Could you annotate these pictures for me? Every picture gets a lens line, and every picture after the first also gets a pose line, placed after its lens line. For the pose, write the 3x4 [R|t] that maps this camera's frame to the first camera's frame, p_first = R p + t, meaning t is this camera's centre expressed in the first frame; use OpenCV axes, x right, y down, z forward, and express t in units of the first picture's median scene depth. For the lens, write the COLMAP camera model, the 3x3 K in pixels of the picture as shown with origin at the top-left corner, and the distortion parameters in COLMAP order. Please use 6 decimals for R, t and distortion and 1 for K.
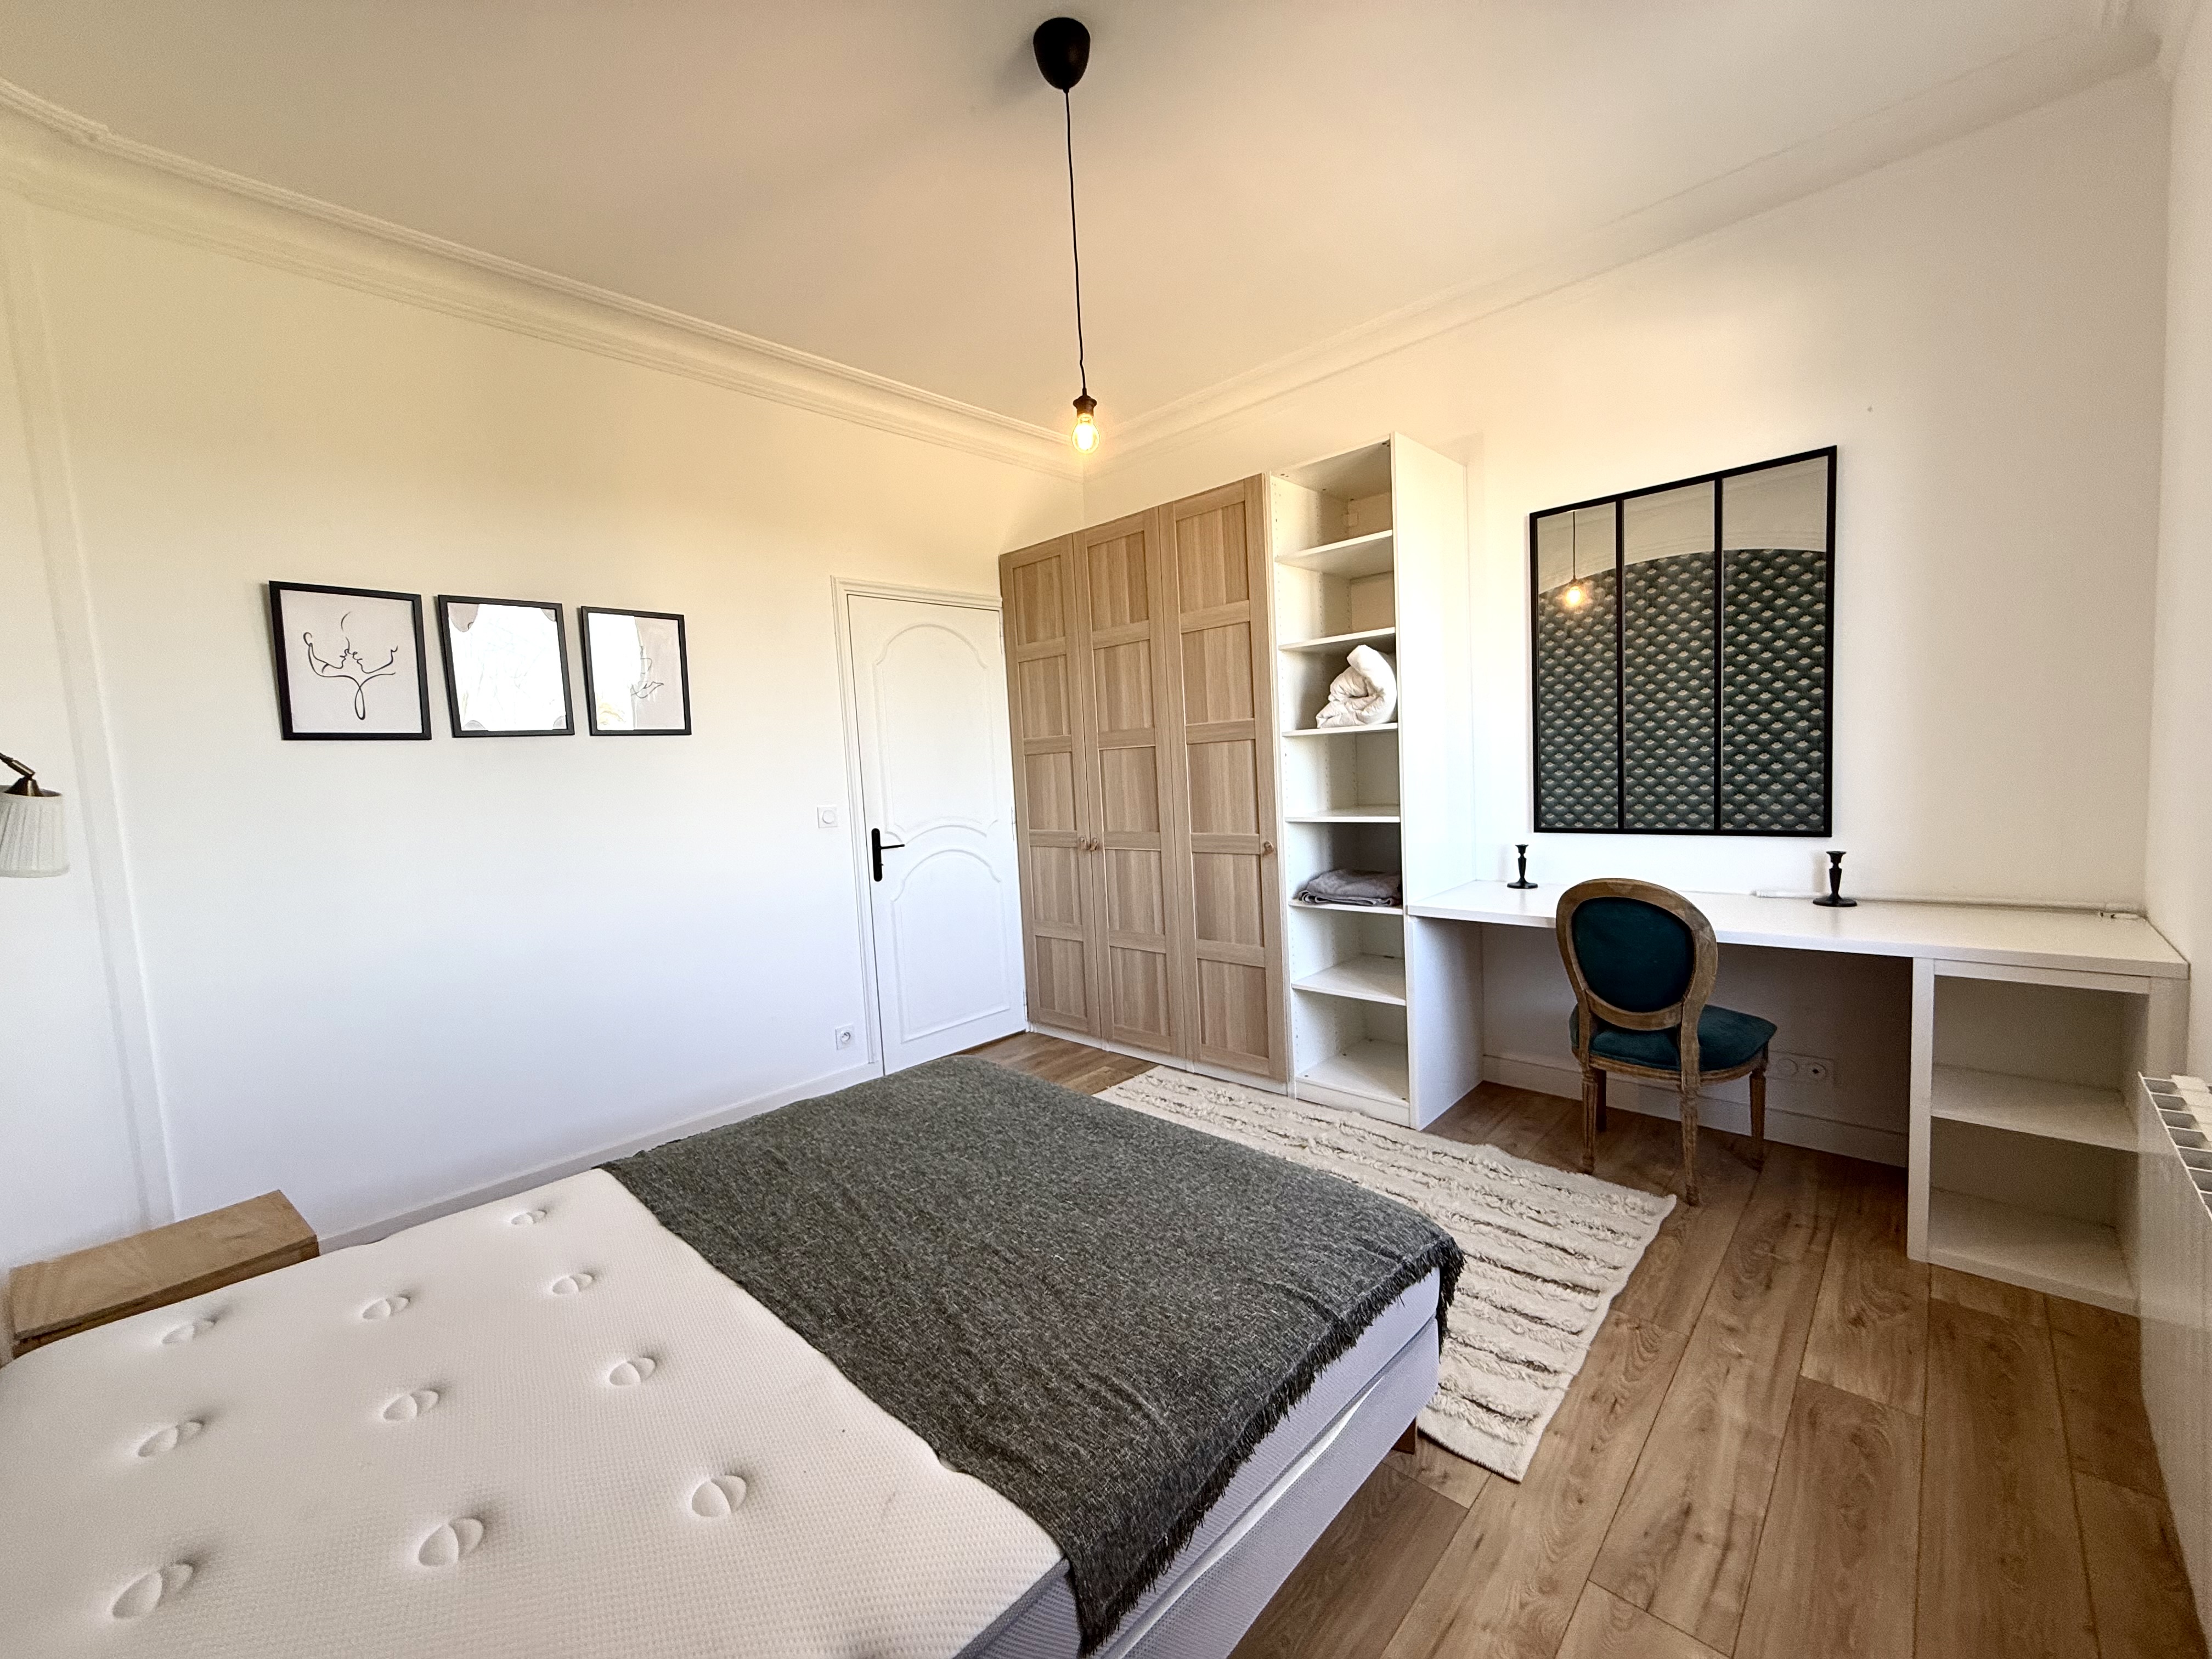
lens RADIAL K [[885.0, 0, 1114.6], [0, 885.0, 828.7], [0, 0, 1]] dist [0.001017, -0.001151]
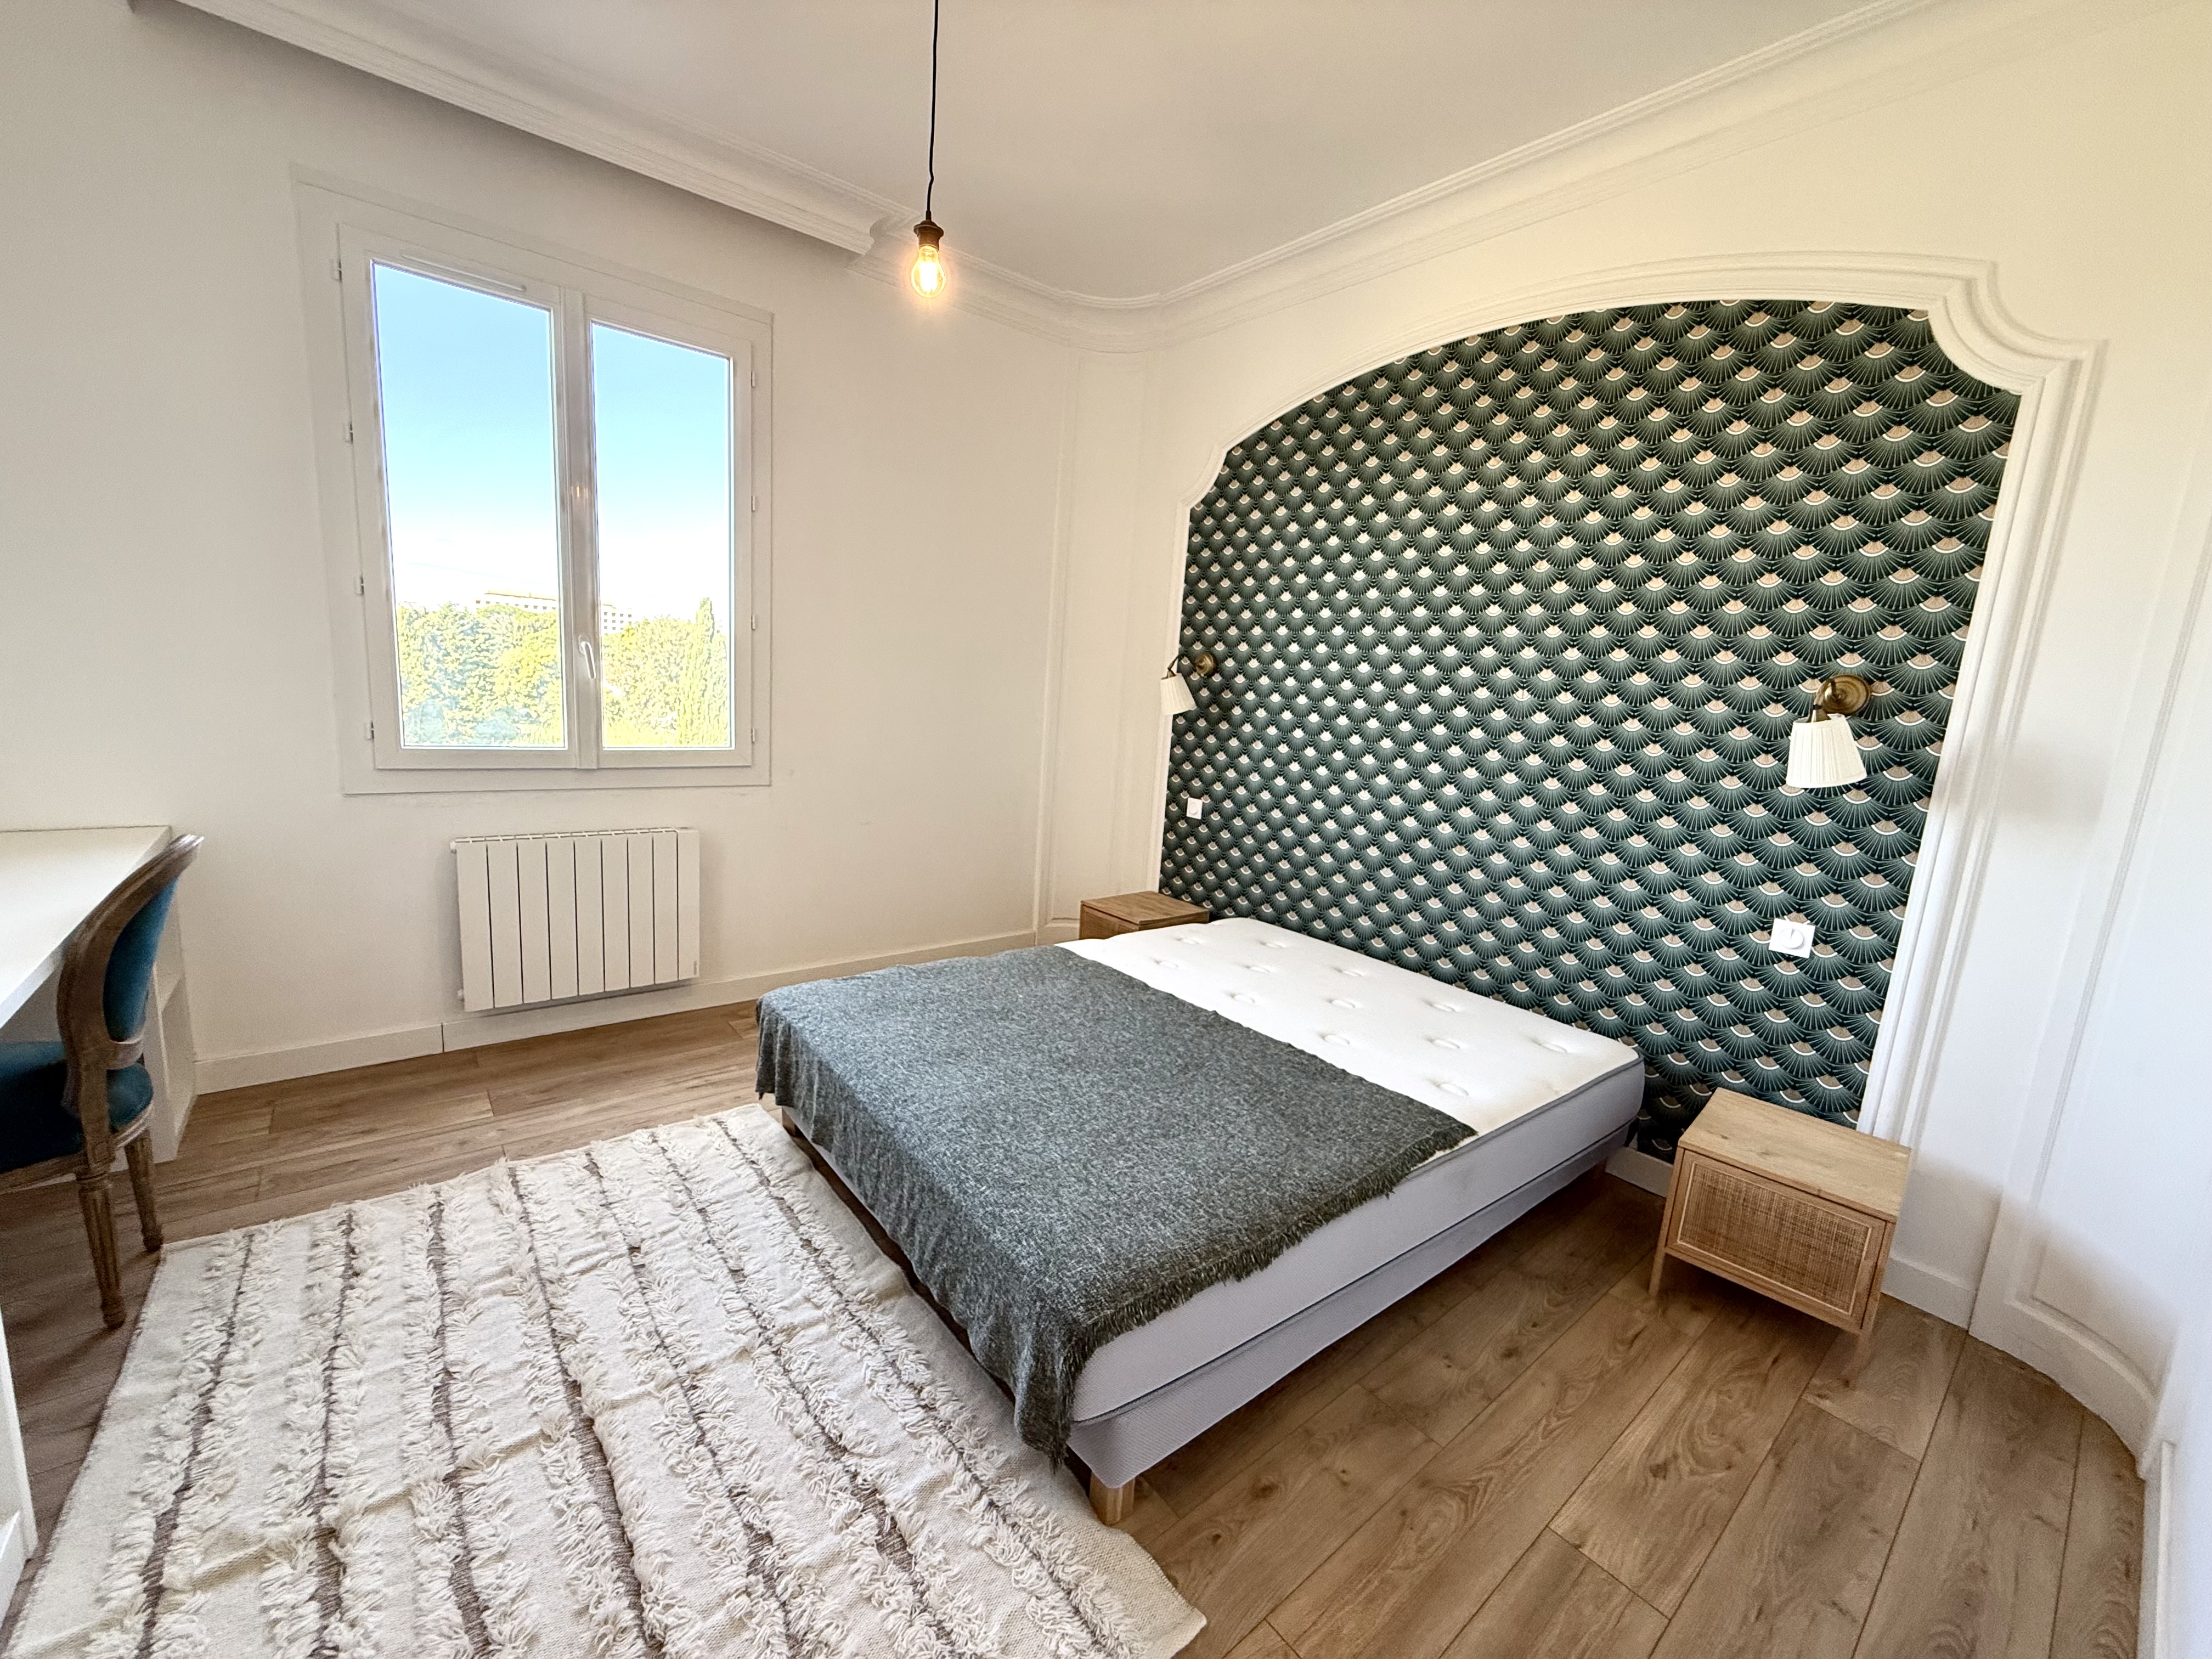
lens RADIAL K [[885.0, 0, 1100.5], [0, 885.0, 824.4], [0, 0, 1]] dist [0.001017, -0.001151]
pose [[-0.992009, -0.047558, 0.116858, -0.342720], [-0.018496, 0.971045, 0.238180, -0.195546], [-0.124802, 0.234115, -0.964165, 2.210826]]
